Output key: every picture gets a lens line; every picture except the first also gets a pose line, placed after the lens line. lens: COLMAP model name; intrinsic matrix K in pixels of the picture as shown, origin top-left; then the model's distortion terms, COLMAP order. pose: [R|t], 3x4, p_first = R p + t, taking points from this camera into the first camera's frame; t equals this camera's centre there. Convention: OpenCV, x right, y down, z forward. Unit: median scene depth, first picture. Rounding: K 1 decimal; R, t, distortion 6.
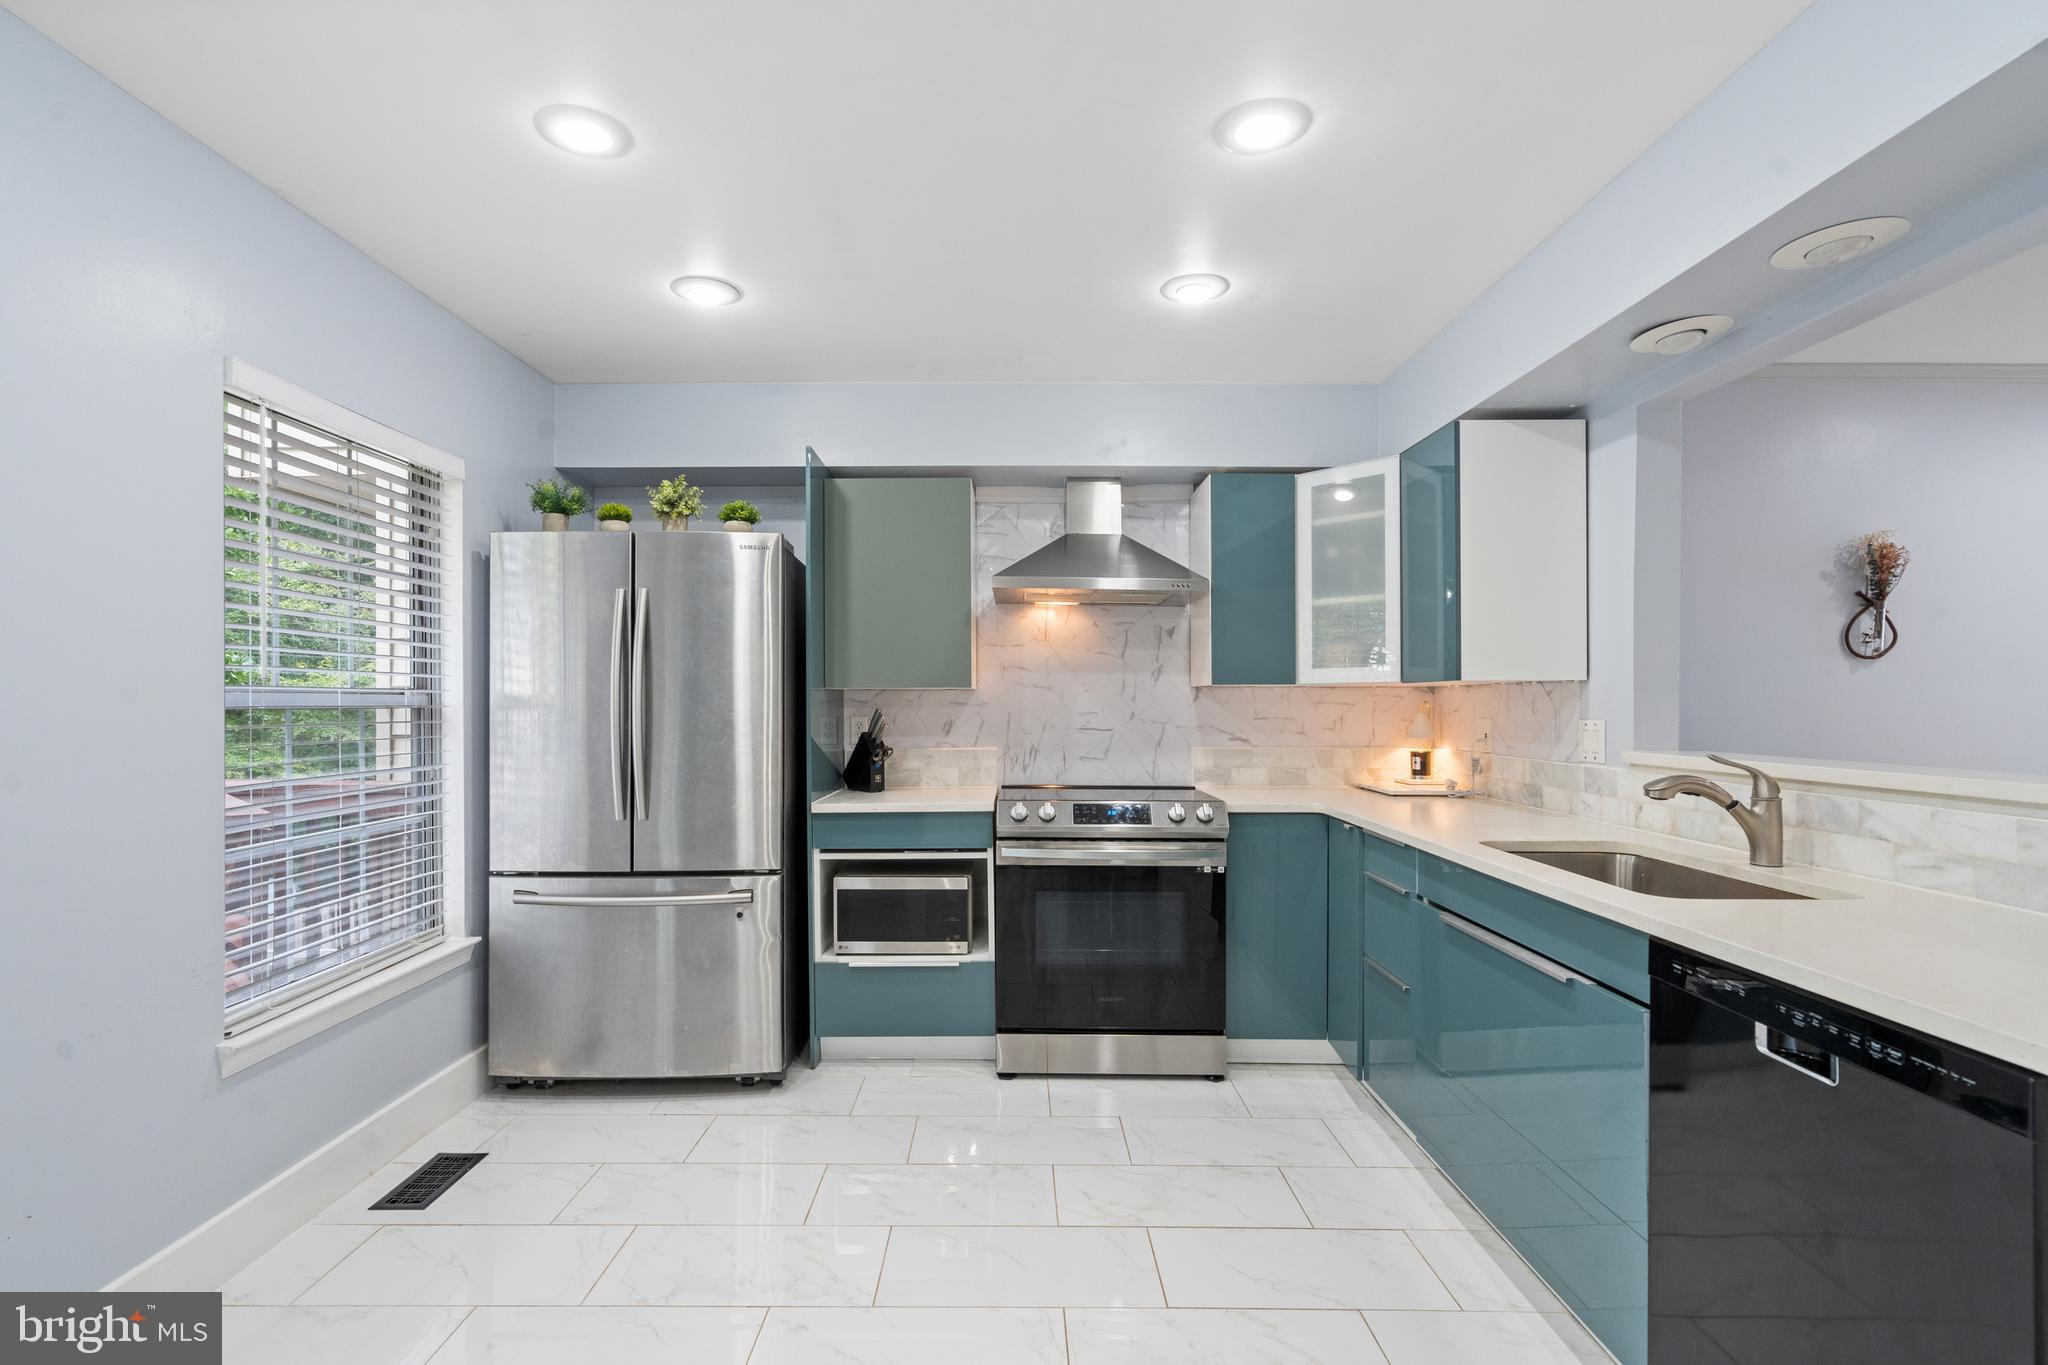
lens RADIAL K [[952.1, 0, 1016.5], [0, 952.1, 716.8], [0, 0, 1]] dist [-0.002357, 0.000270]
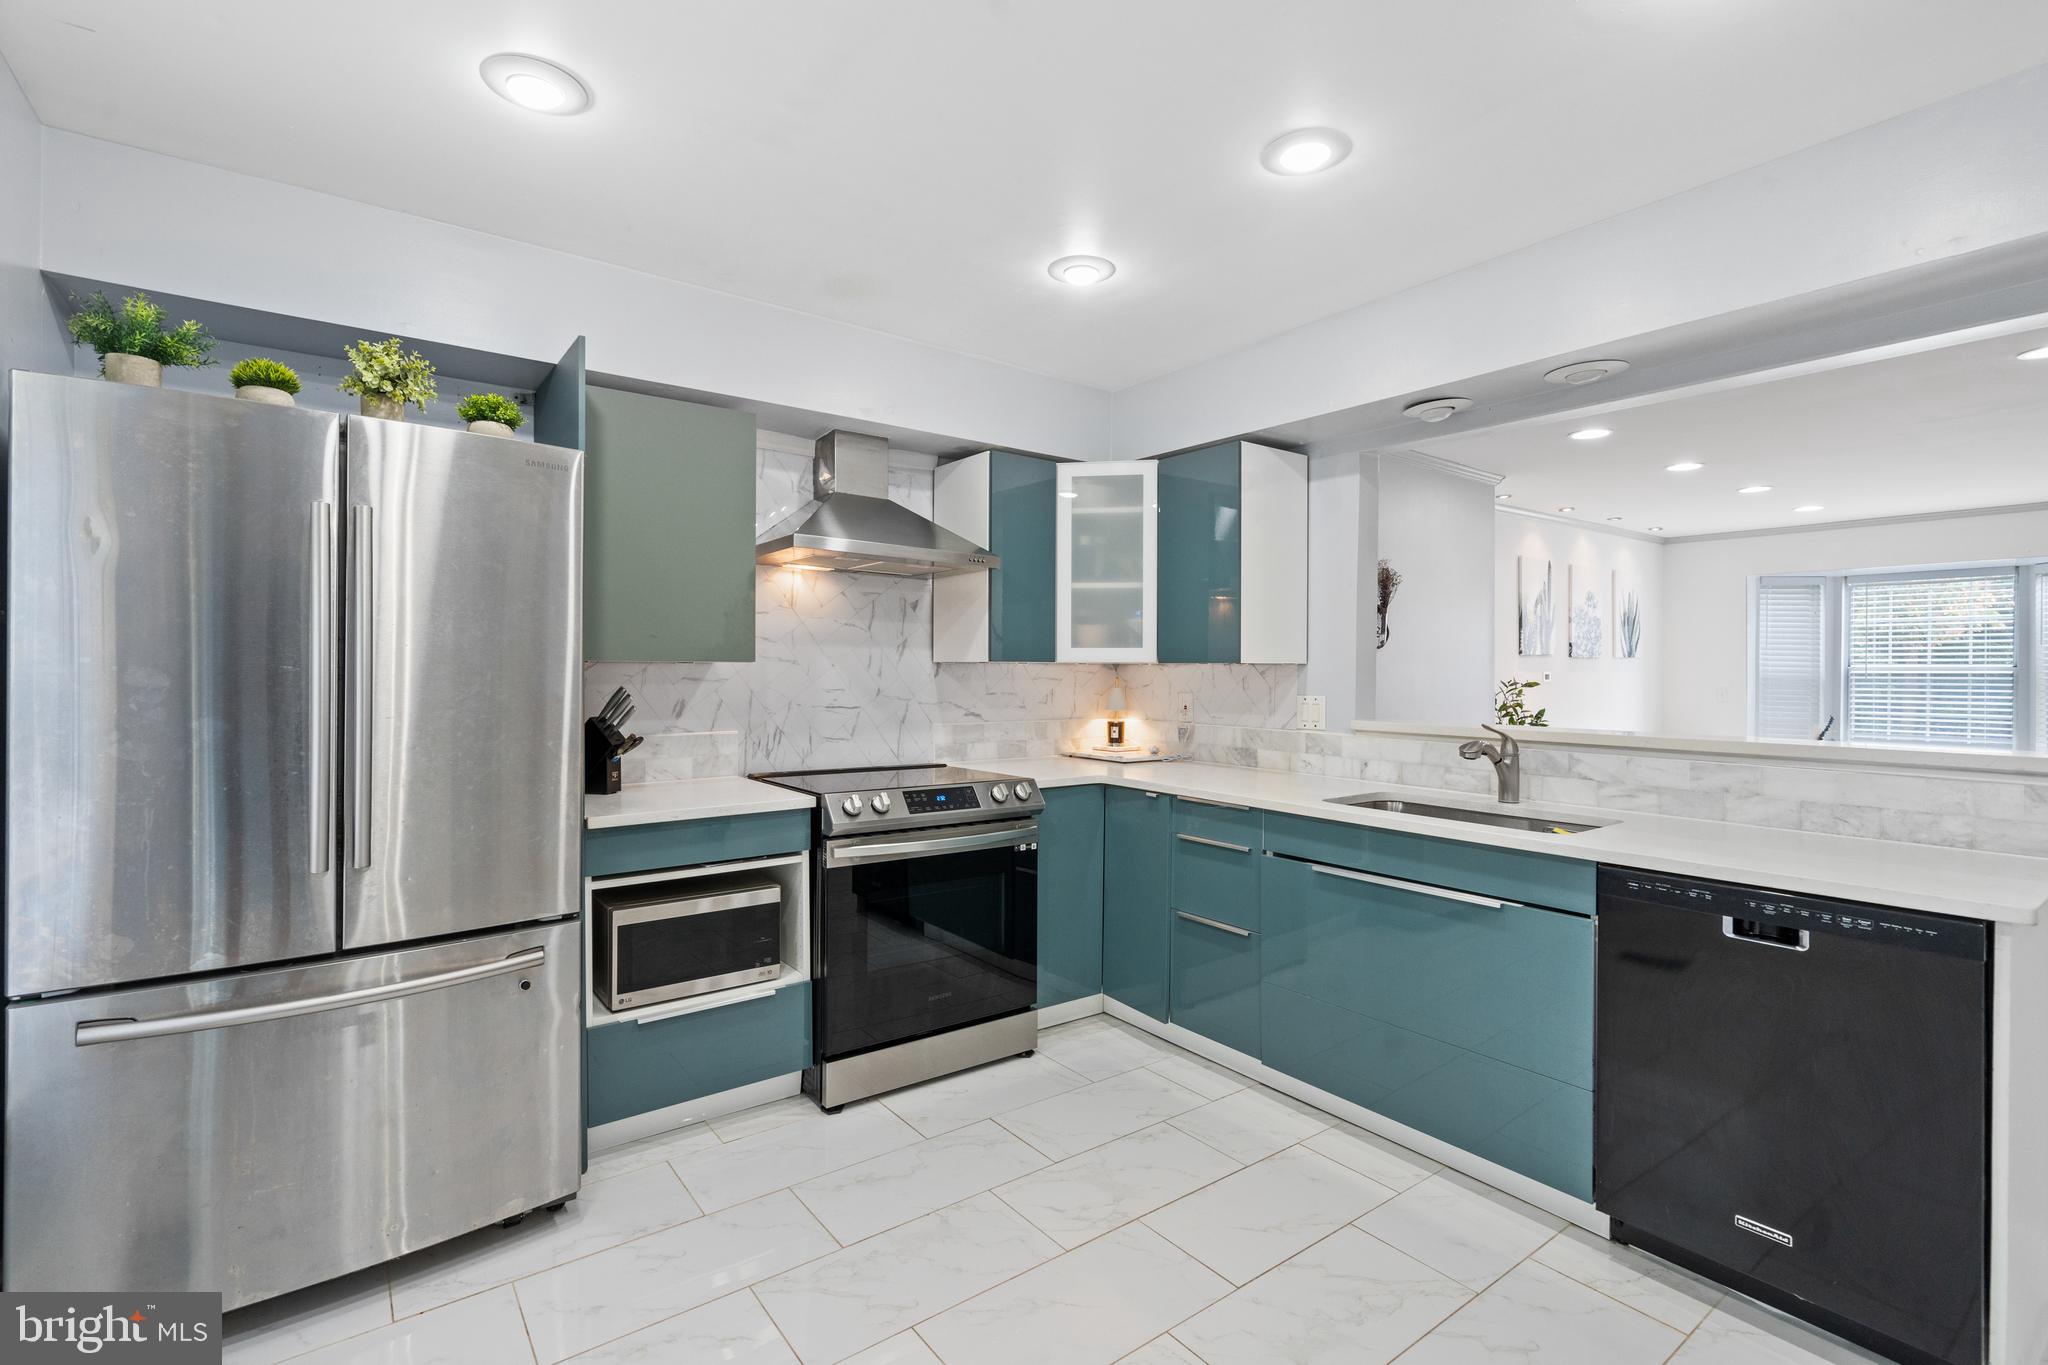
lens RADIAL K [[928.0, 0, 1024.0], [0, 928.0, 682.5], [0, 0, 1]] dist [0.001765, 0.000933]
pose [[0.799895, -0.002696, 0.600134, -0.374406], [0.001845, 0.999996, 0.002033, -0.014601], [-0.600137, -0.000519, 0.799897, 0.212509]]
